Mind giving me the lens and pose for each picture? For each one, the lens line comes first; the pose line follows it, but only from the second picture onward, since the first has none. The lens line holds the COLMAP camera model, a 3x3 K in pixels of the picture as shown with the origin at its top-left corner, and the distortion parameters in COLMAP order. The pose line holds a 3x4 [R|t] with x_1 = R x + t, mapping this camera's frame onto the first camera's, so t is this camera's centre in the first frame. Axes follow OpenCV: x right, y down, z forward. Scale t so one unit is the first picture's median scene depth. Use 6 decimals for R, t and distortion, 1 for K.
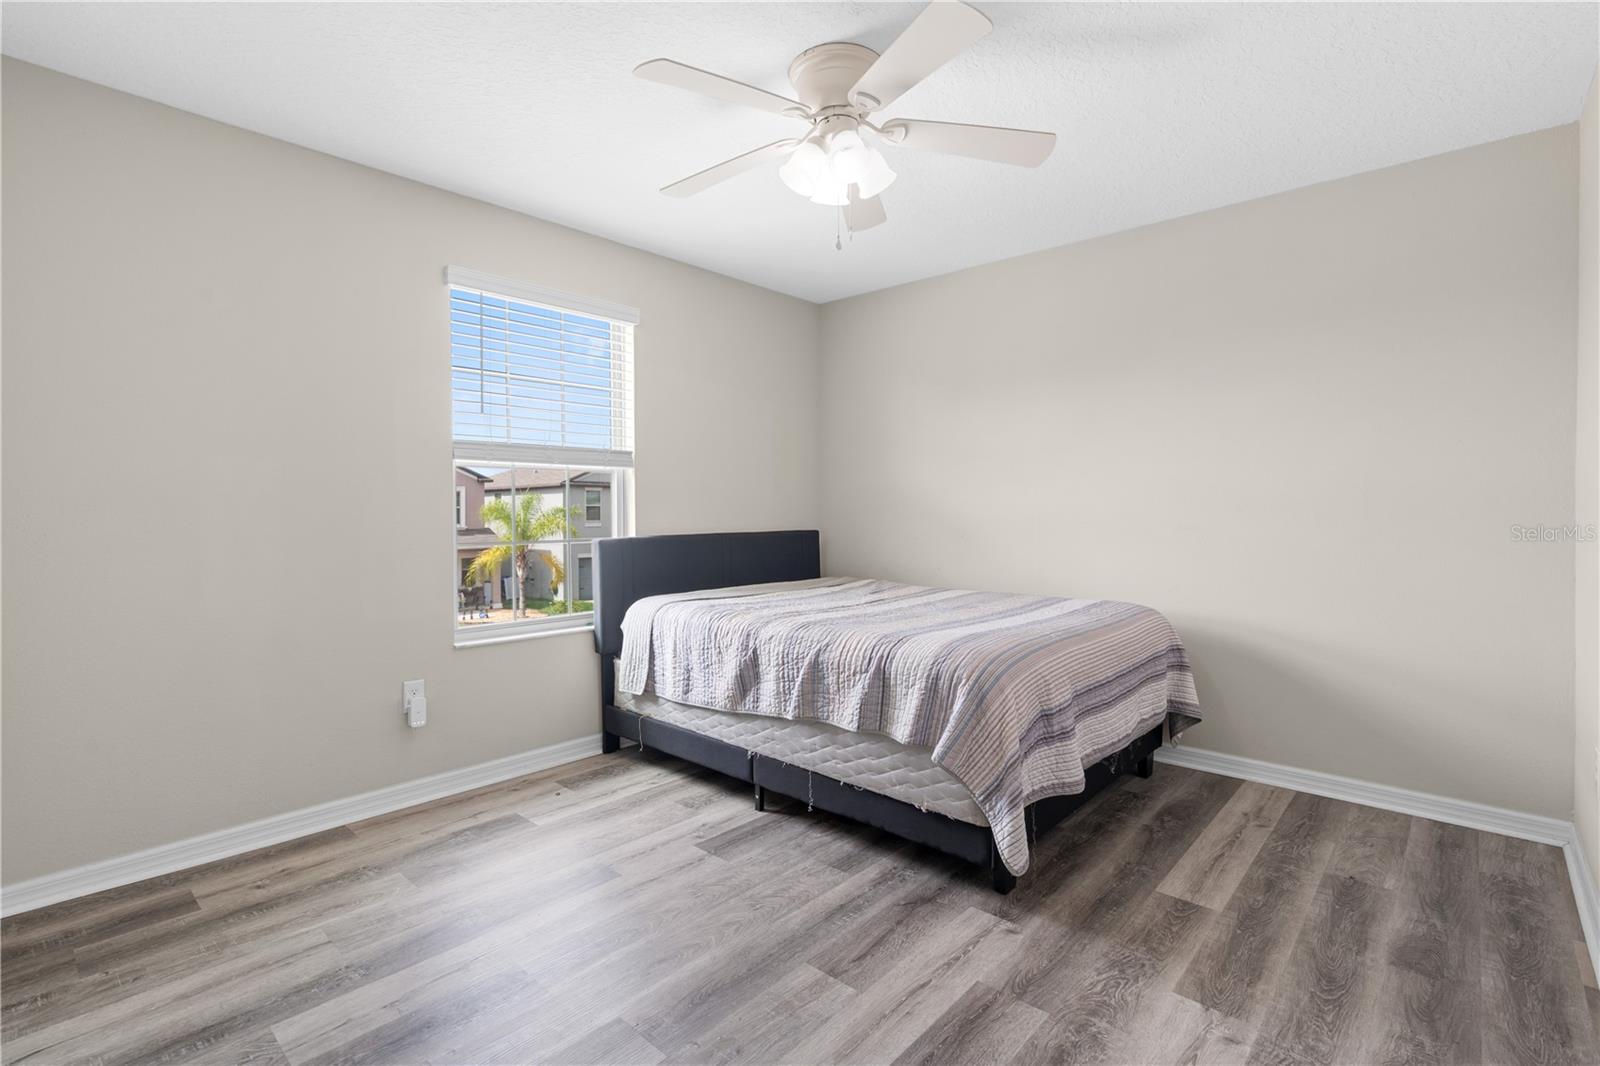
lens RADIAL K [[751.1, 0, 800.0], [0, 751.1, 533.0], [0, 0, 1]] dist [0.001419, 0.000160]
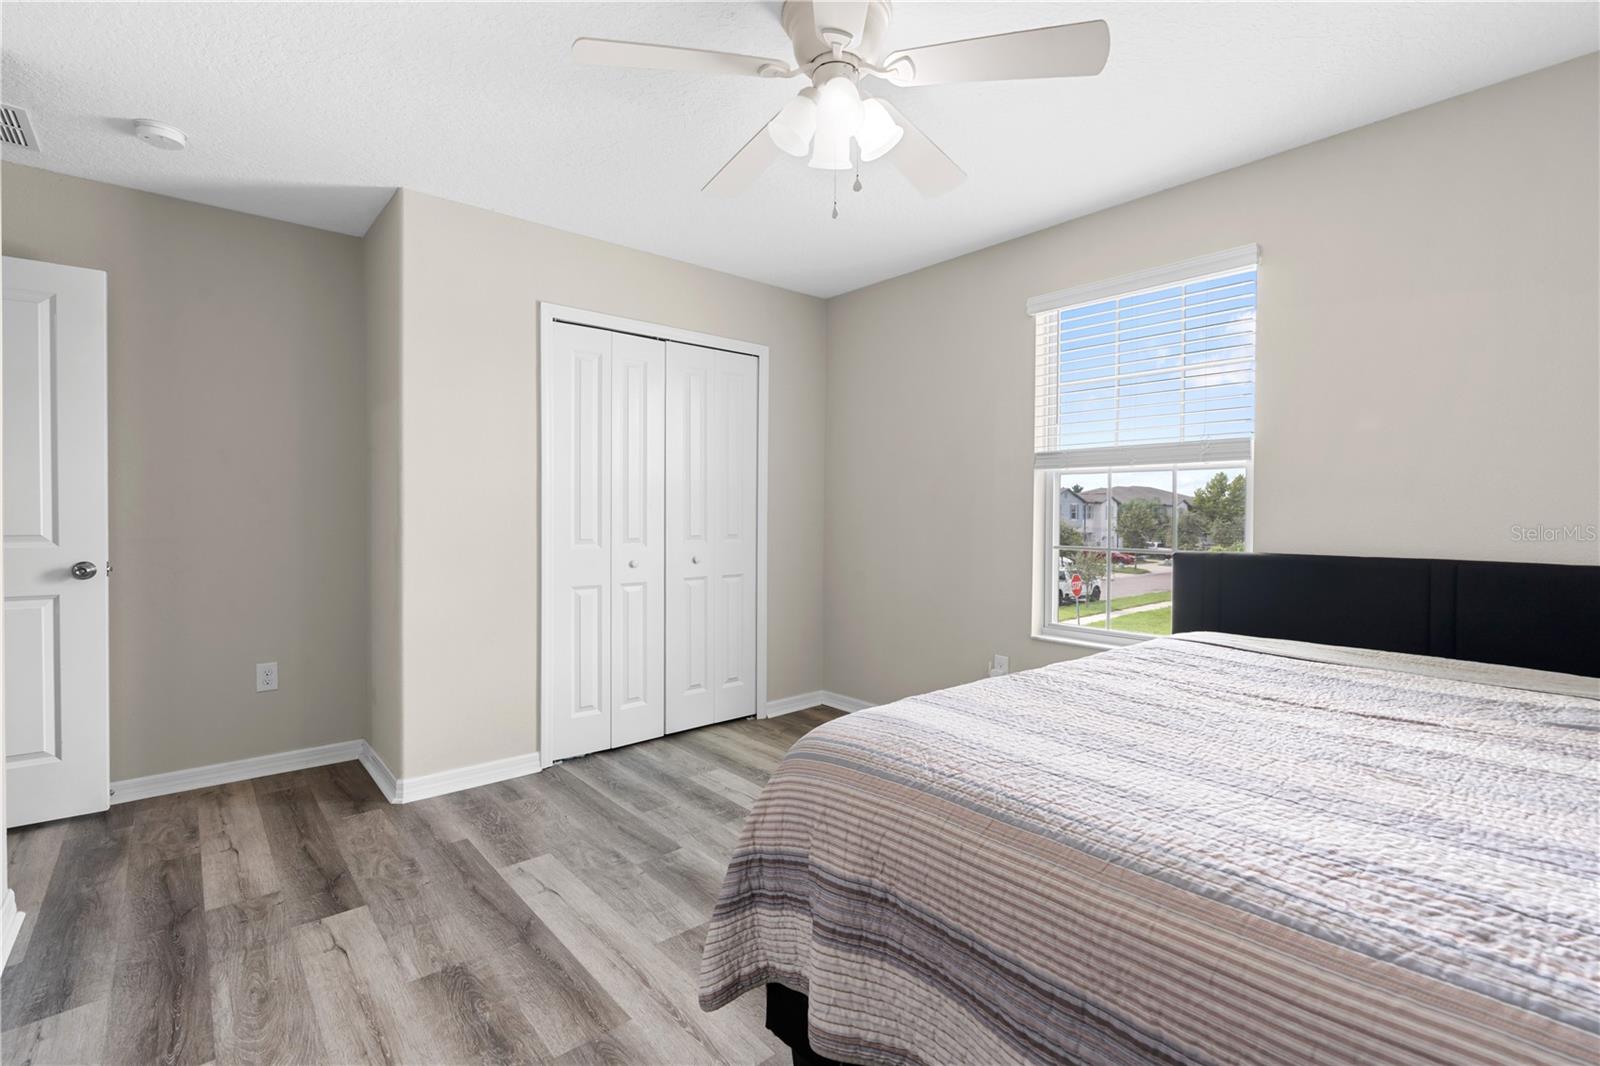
lens RADIAL K [[732.5, 0, 800.0], [0, 732.5, 533.0], [0, 0, 1]] dist [-0.001489, -0.000137]
pose [[-0.125148, 0.031596, -0.991635, 0.773830], [-0.038670, 0.998578, 0.036697, -0.035247], [0.991384, 0.042939, -0.123748, 0.914988]]
